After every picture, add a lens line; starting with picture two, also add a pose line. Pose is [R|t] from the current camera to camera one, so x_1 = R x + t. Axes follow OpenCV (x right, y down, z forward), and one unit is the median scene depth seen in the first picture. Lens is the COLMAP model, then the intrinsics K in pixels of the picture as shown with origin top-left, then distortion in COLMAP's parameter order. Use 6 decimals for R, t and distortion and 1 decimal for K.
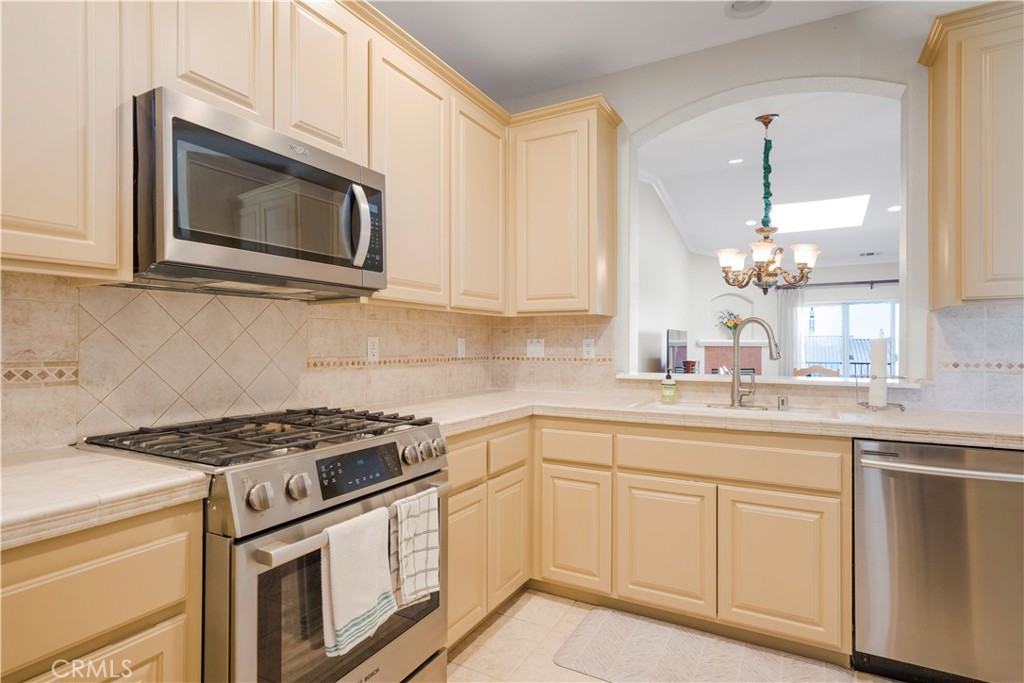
lens RADIAL K [[530.4, 0, 512.0], [0, 530.4, 341.5], [0, 0, 1]] dist [-0.002836, -0.000252]
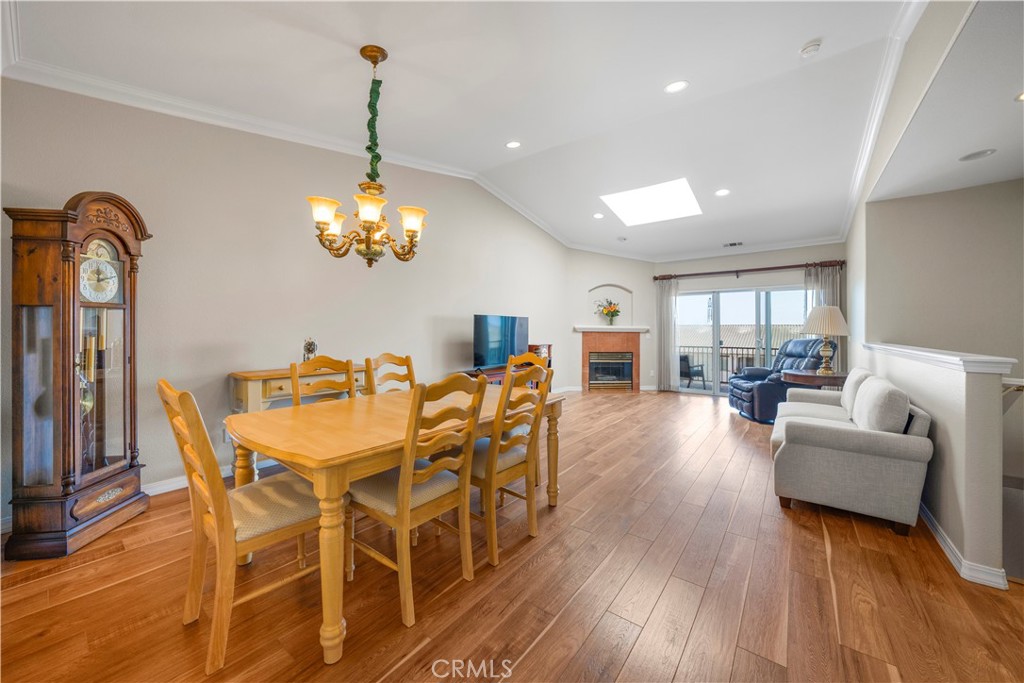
lens RADIAL K [[379.2, 0, 518.3], [0, 379.2, 324.3], [0, 0, 1]] dist [-0.001682, -0.000023]
pose [[0.990887, 0.002326, -0.134676, 1.063239], [-0.004480, 0.999867, -0.015694, 0.021506], [0.134622, 0.016154, 0.990765, 0.592255]]
